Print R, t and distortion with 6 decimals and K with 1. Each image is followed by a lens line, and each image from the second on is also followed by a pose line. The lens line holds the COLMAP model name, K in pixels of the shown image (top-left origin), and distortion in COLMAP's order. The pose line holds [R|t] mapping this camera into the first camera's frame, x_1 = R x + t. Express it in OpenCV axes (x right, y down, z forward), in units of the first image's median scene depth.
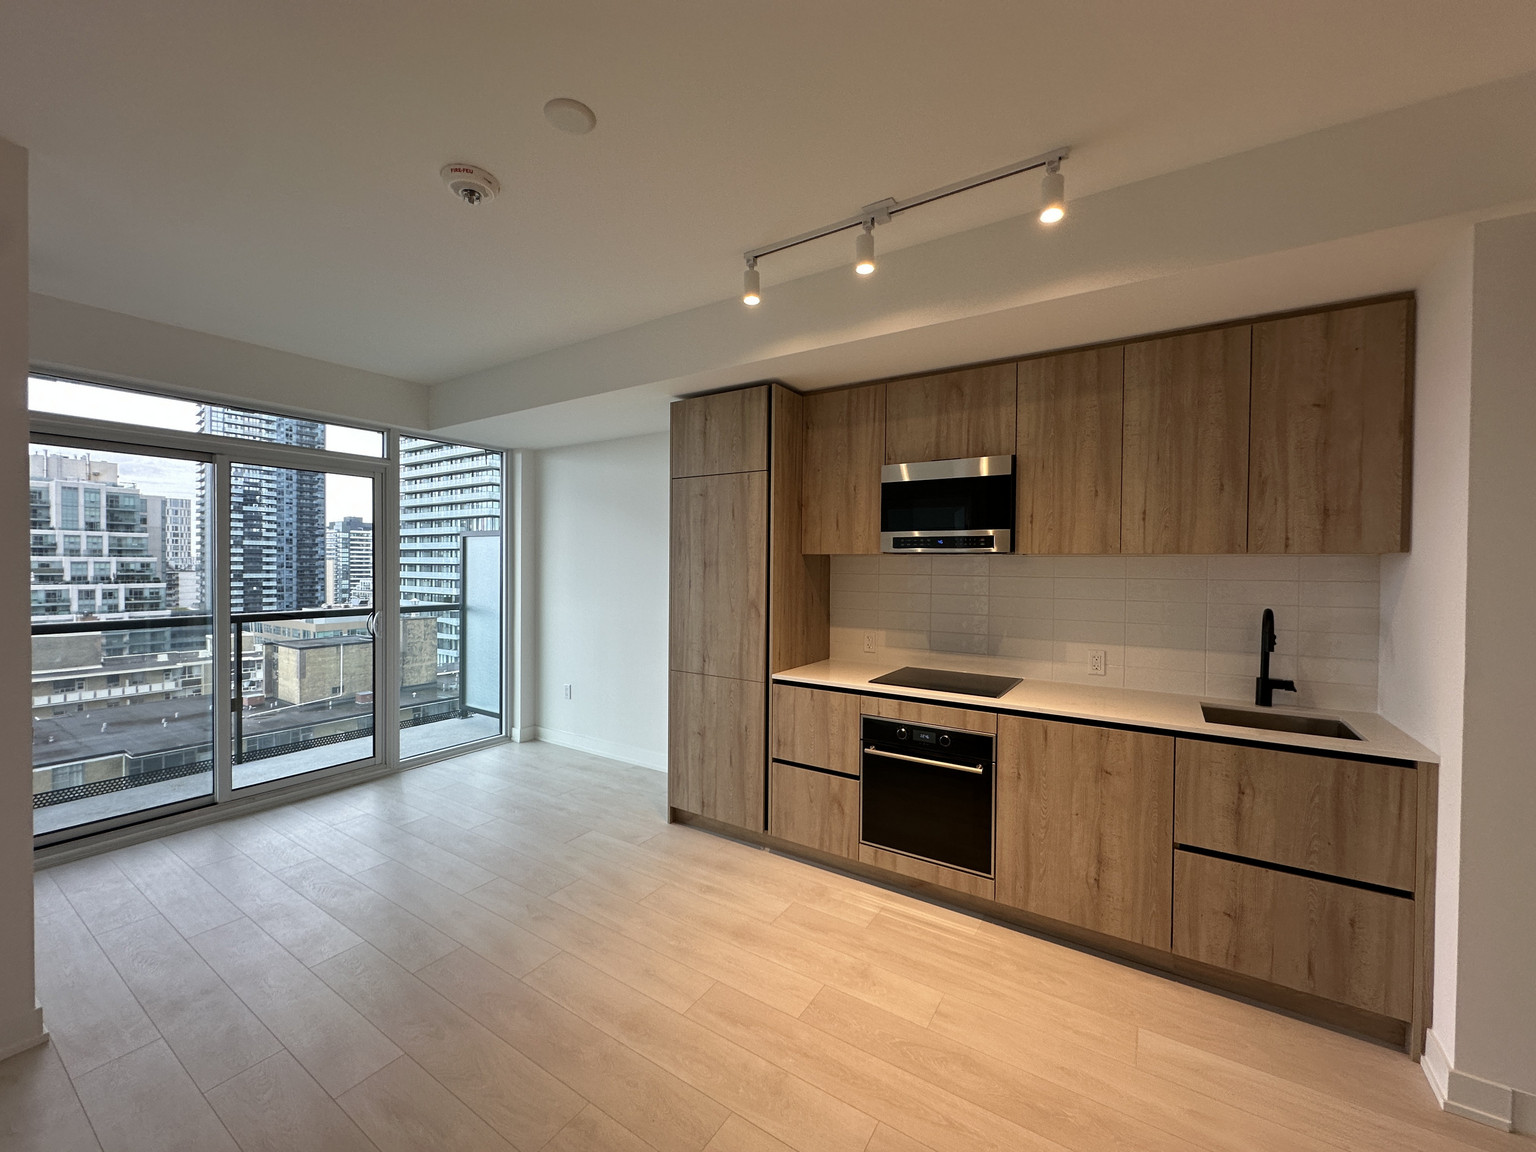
lens RADIAL K [[611.2, 0, 767.6], [0, 611.2, 573.7], [0, 0, 1]] dist [-0.003906, 0.000967]
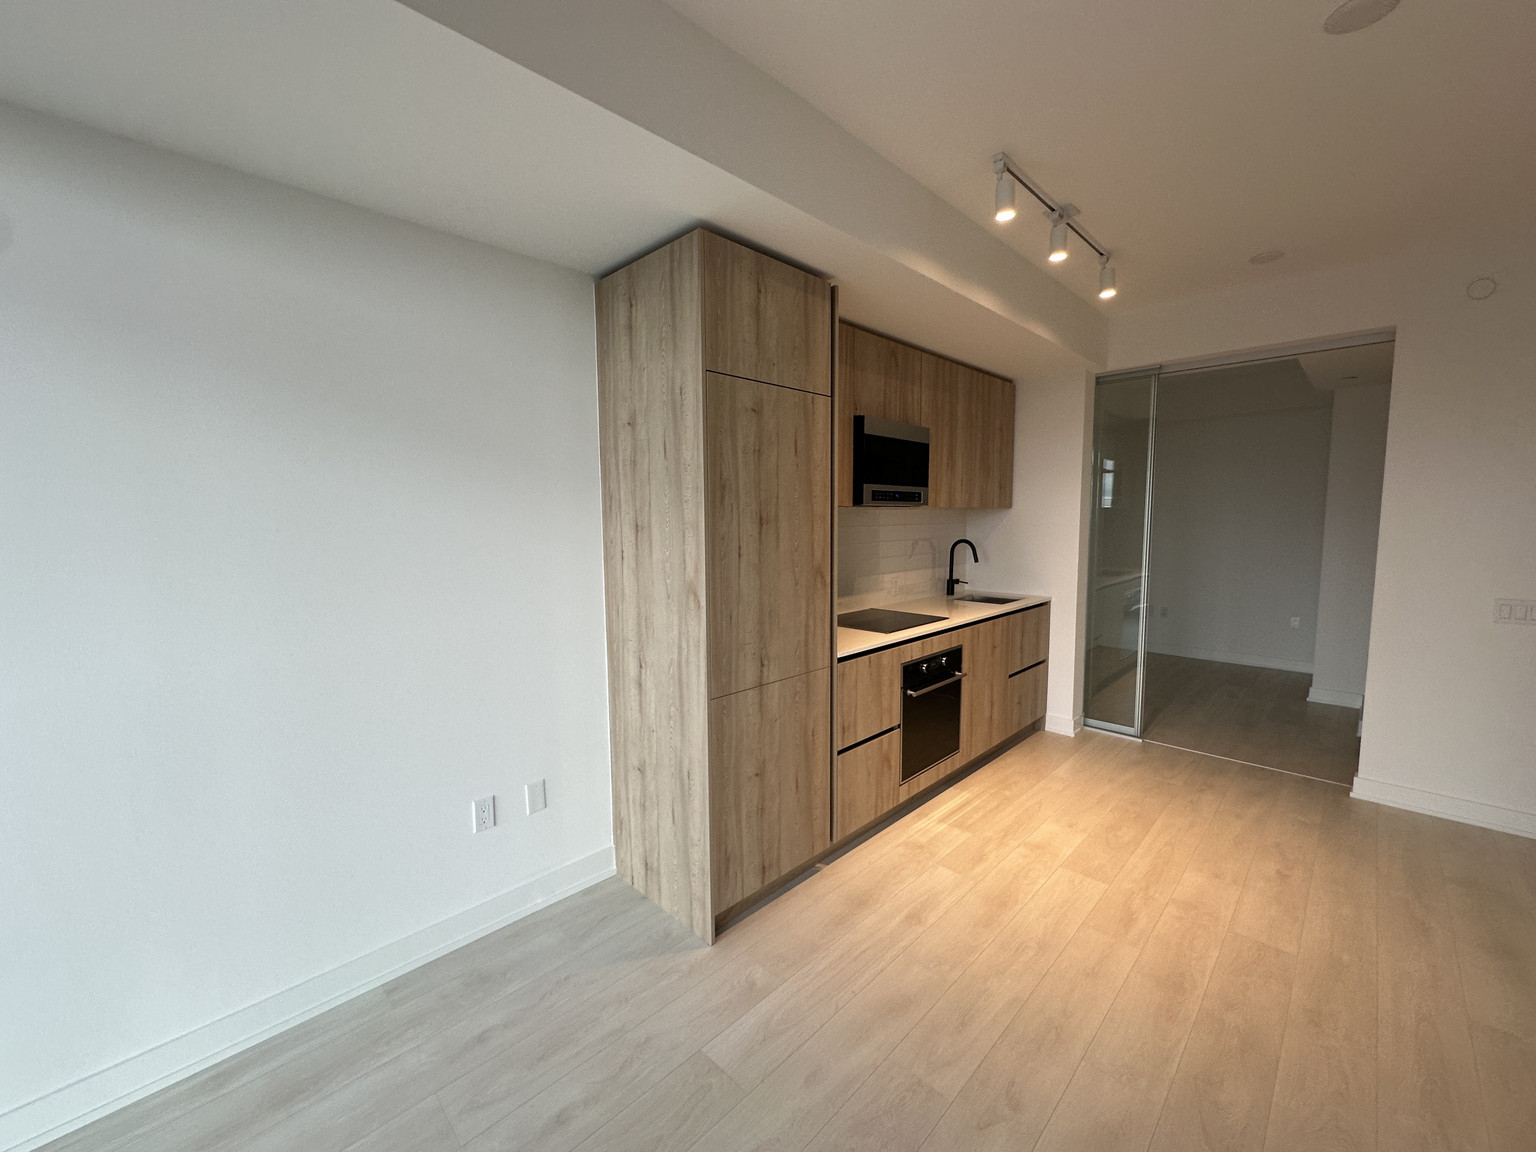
lens RADIAL K [[611.2, 0, 766.6], [0, 611.2, 576.2], [0, 0, 1]] dist [-0.003906, 0.000967]
pose [[0.206272, -0.104510, 0.972898, -0.823801], [0.024039, 0.994521, 0.101736, -0.024442], [-0.978199, 0.002403, 0.207654, 0.951329]]
